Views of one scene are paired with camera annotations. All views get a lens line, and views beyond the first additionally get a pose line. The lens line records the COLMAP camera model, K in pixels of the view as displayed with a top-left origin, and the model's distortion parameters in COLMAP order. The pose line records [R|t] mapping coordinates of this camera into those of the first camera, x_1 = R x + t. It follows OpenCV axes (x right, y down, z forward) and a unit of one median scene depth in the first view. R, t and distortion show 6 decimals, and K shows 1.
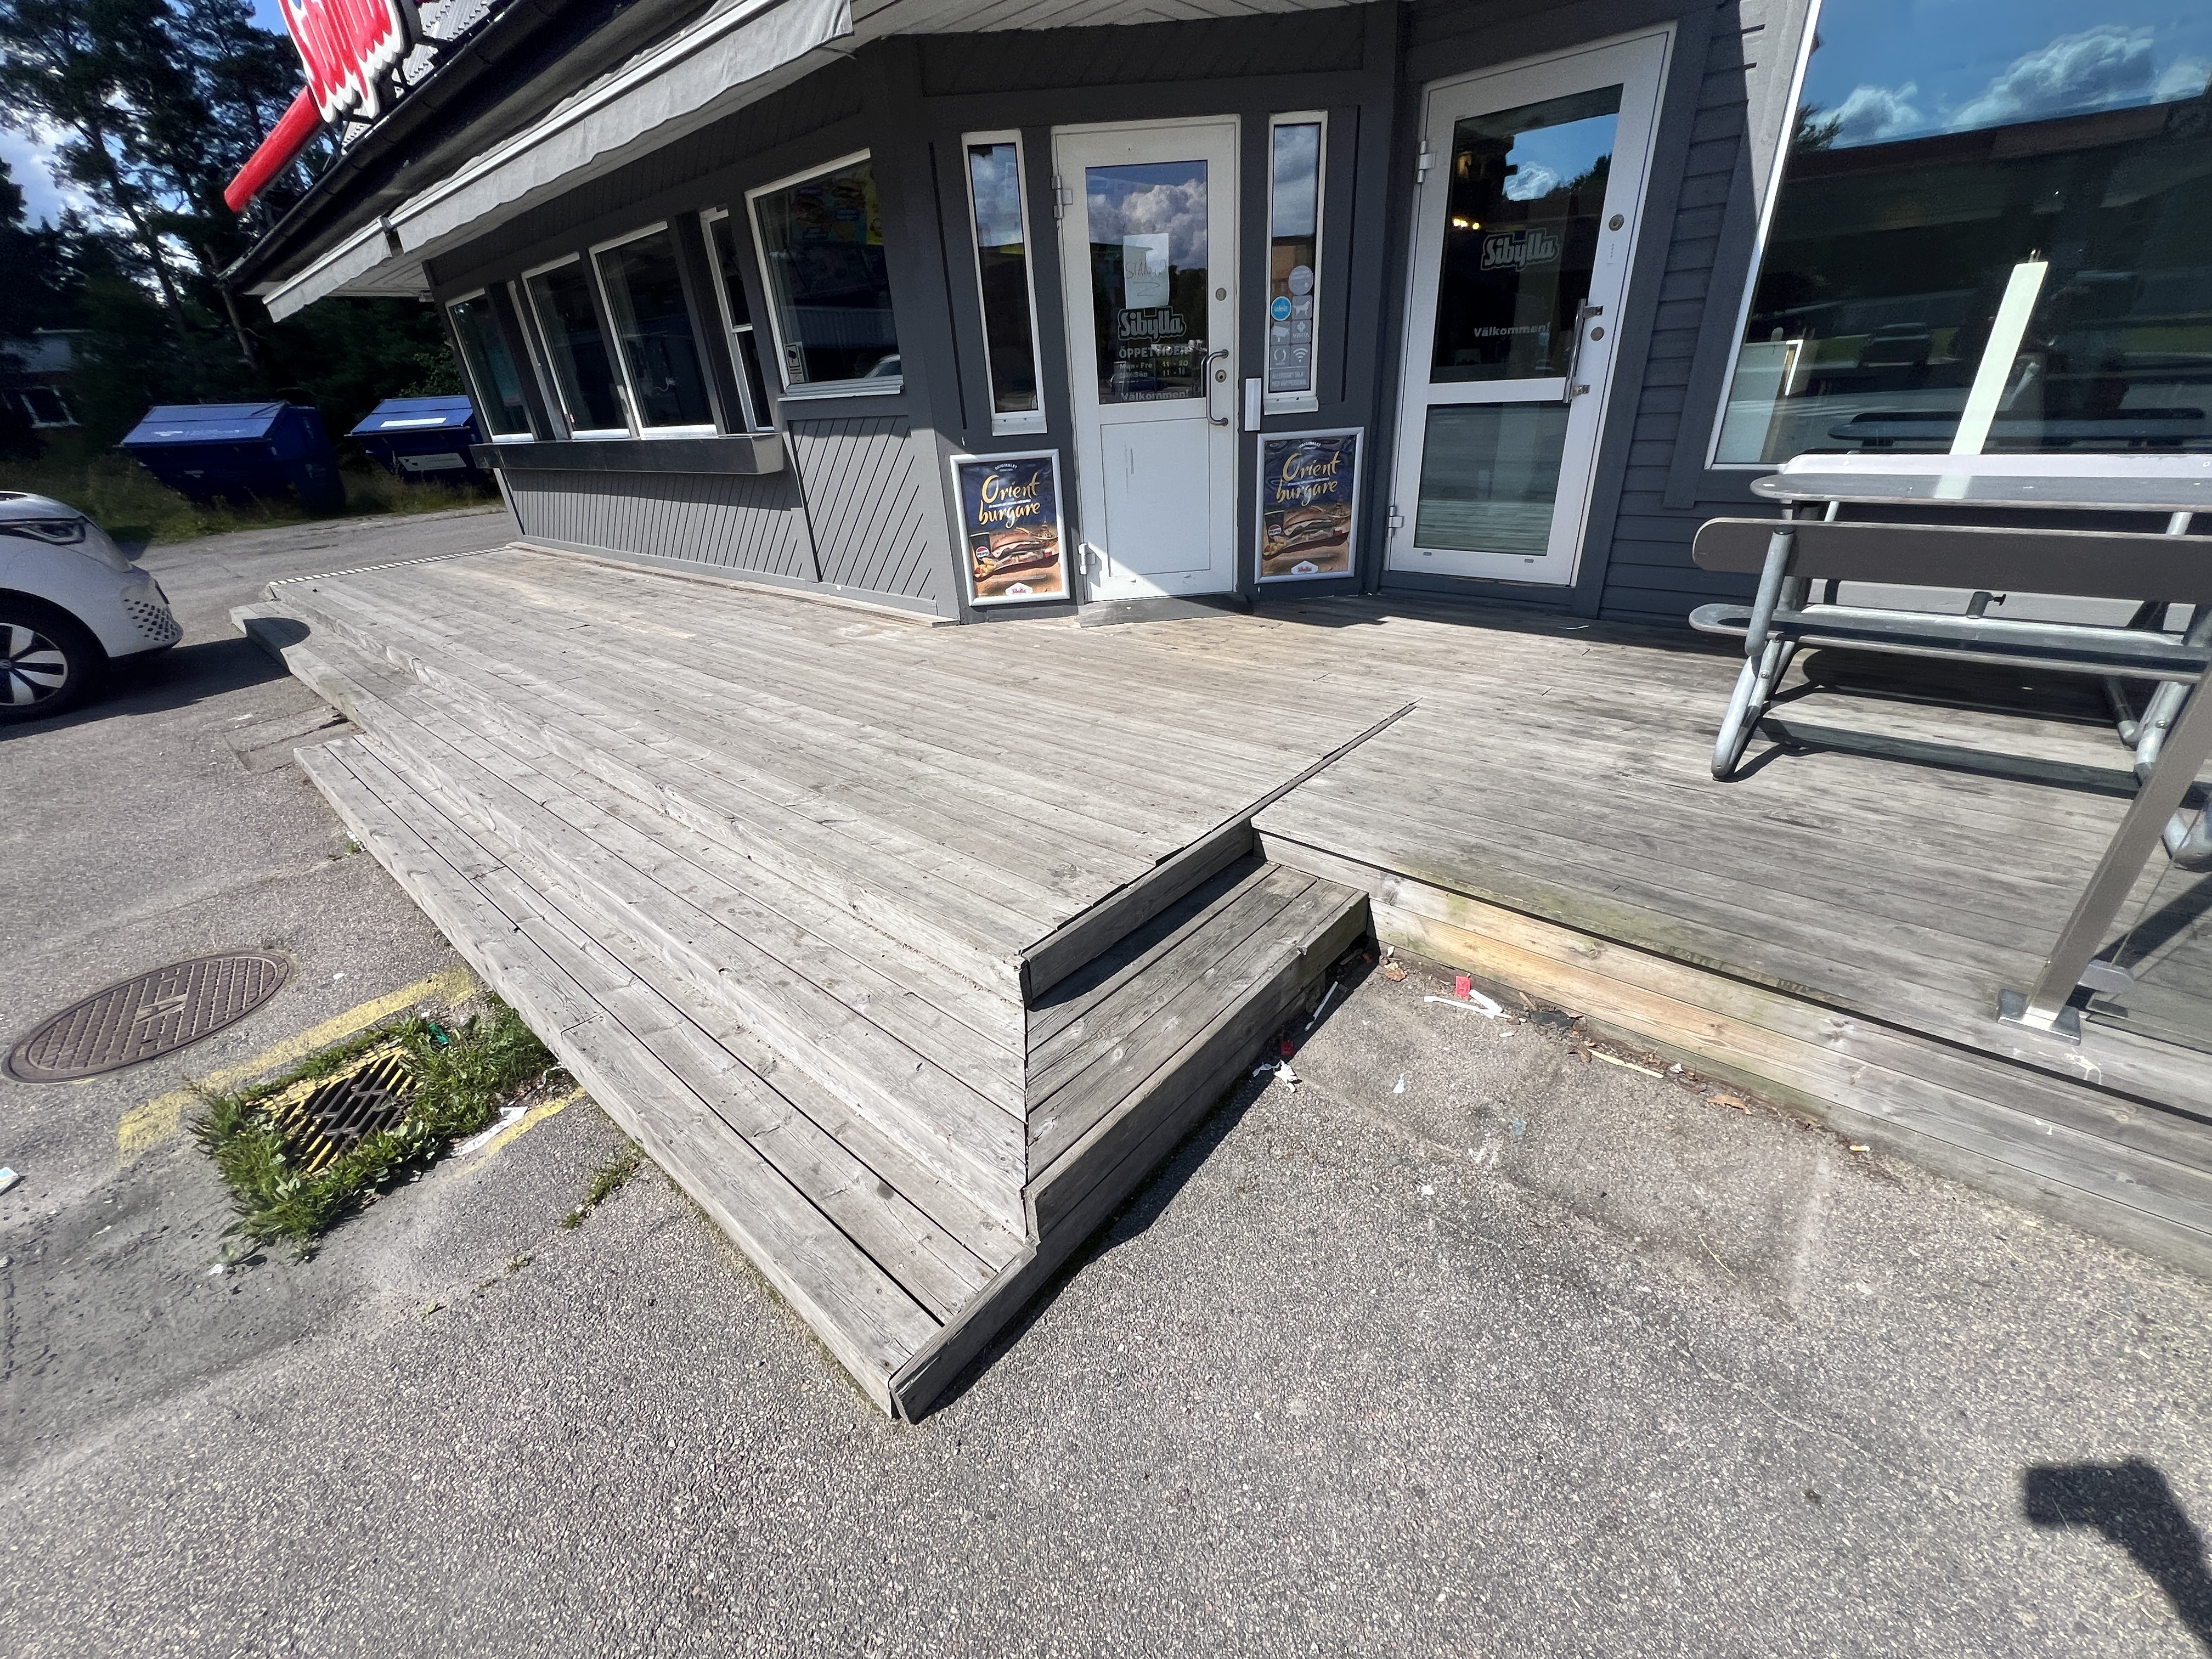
lens RADIAL K [[888.1, 0, 1105.6], [0, 888.1, 835.7], [0, 0, 1]] dist [-0.001320, 0.000209]
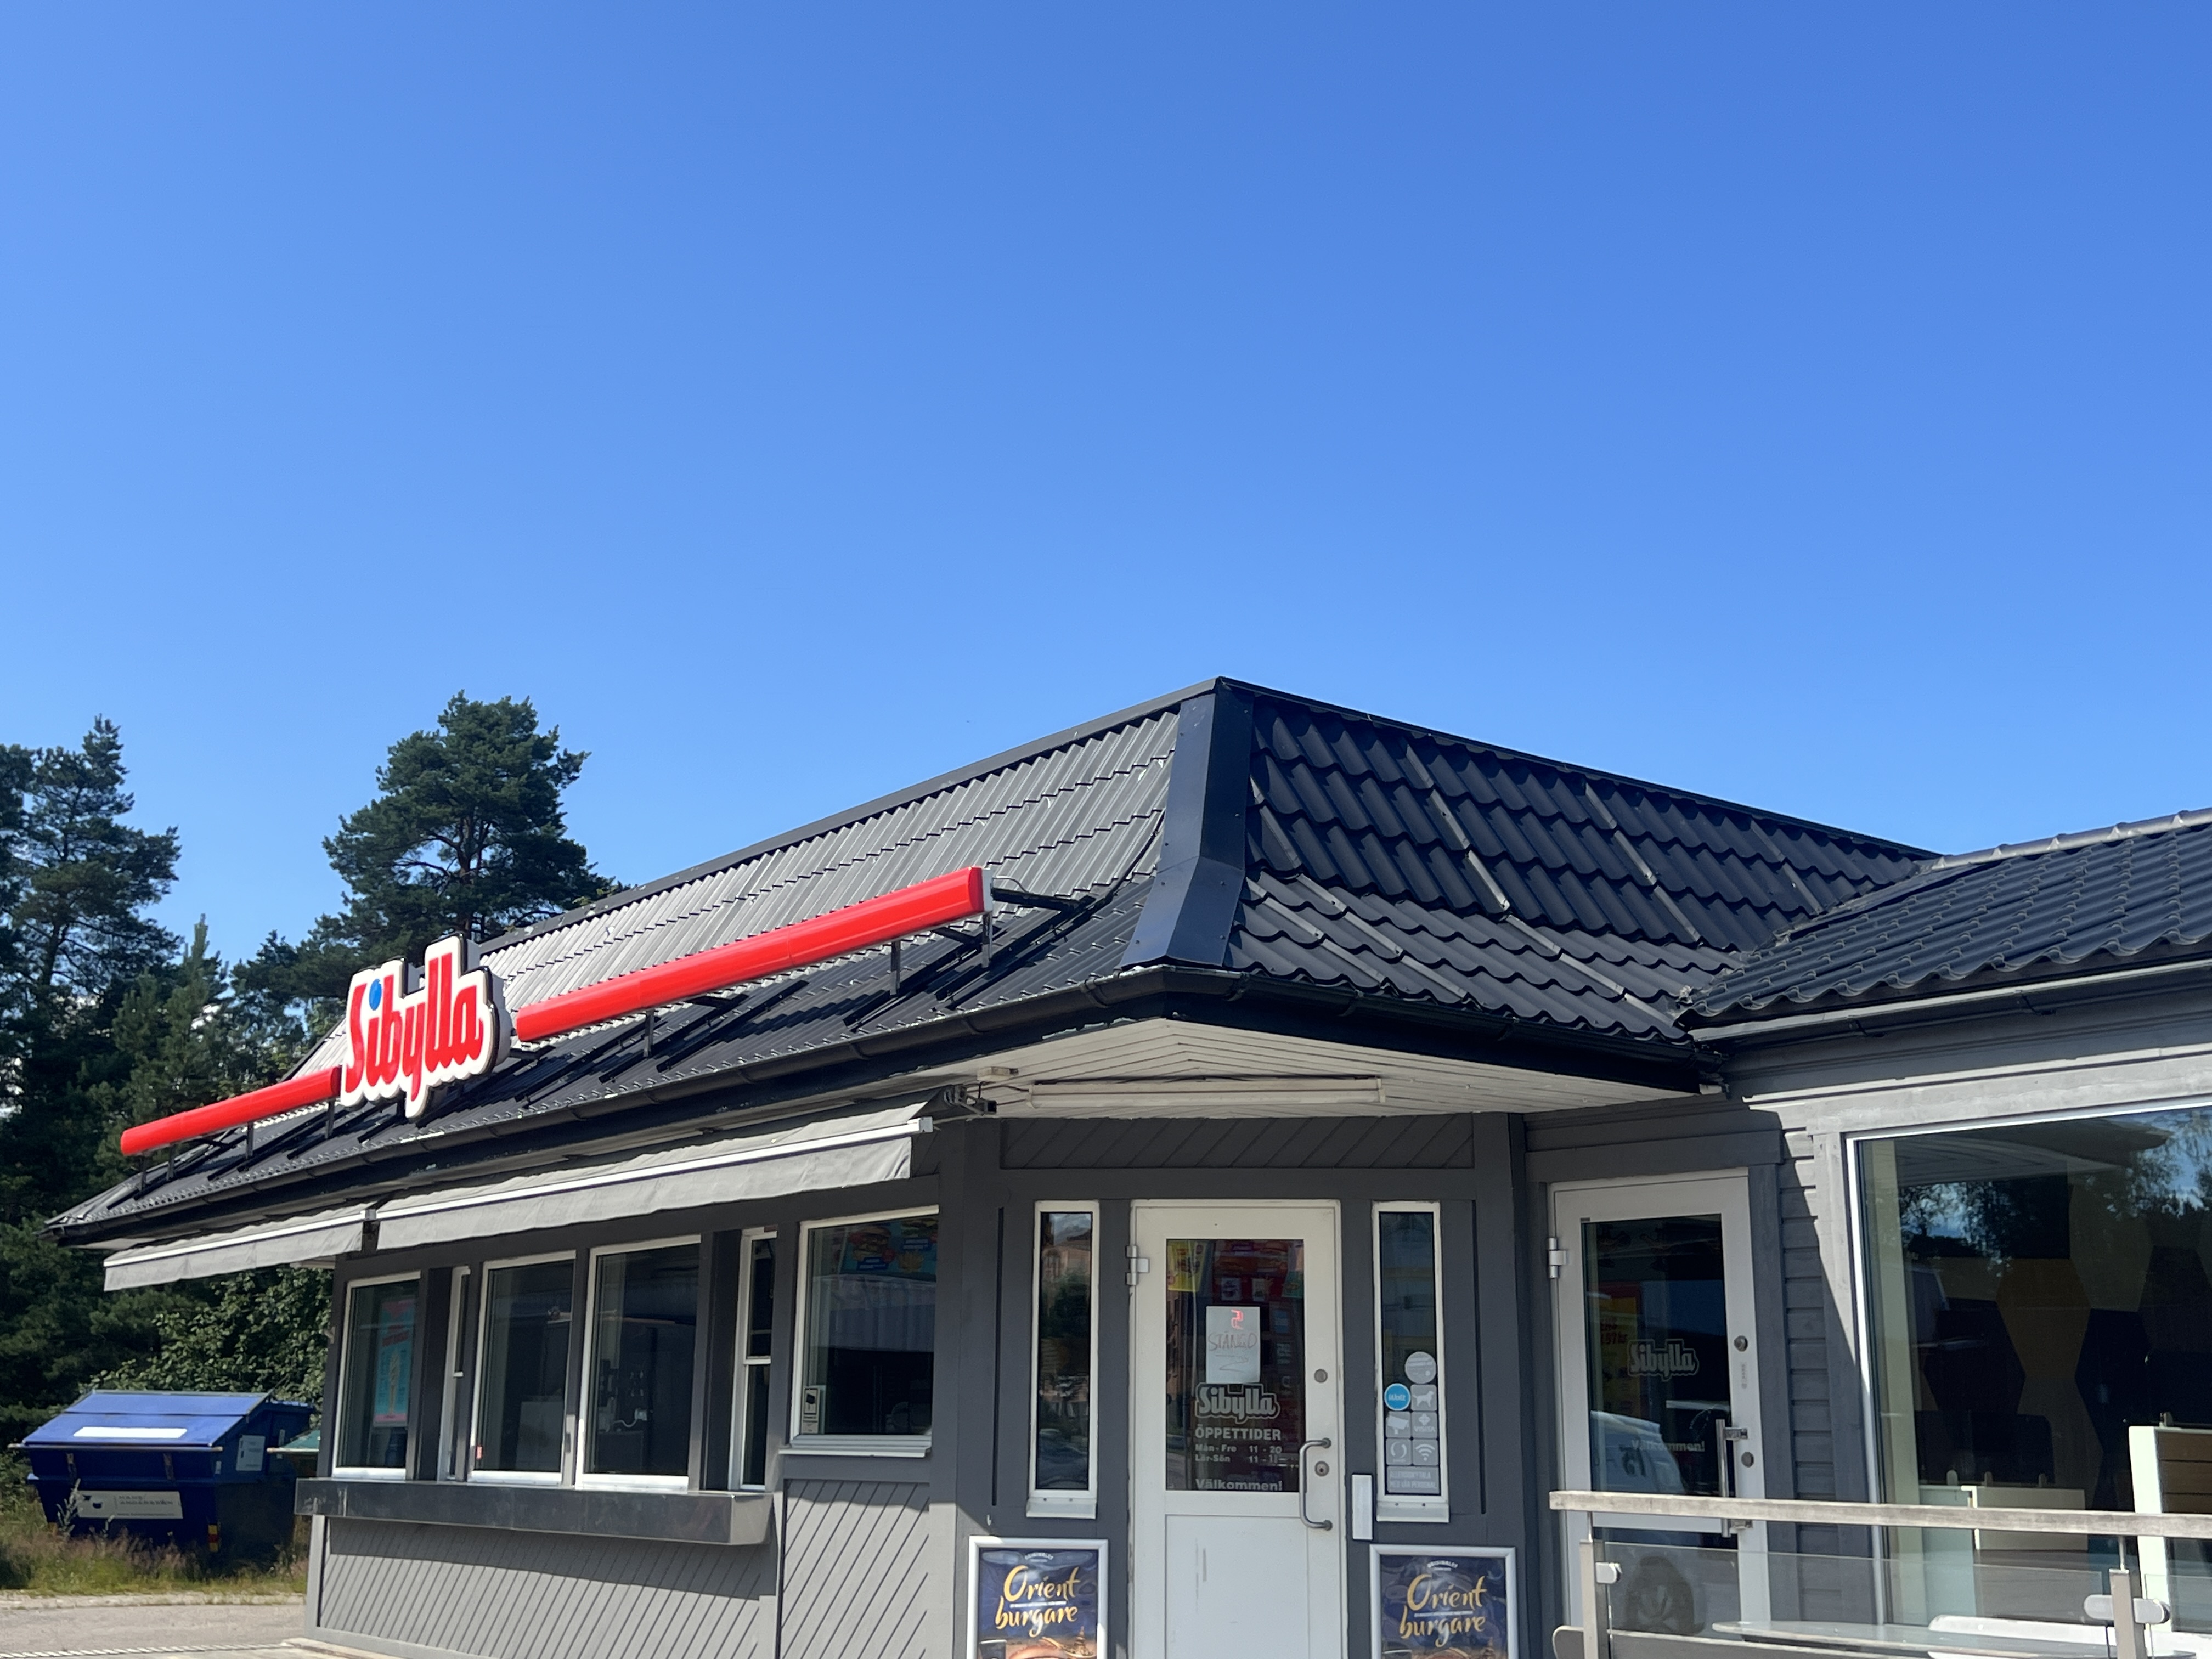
lens RADIAL K [[2392.0, 0, 1070.3], [0, 2392.0, 825.0], [0, 0, 1]] dist [0.132651, -0.303694]
pose [[0.975703, 0.019000, -0.218273, 0.350652], [-0.158231, 0.750191, -0.642009, 0.437622], [0.151548, 0.660948, 0.734970, -0.930669]]
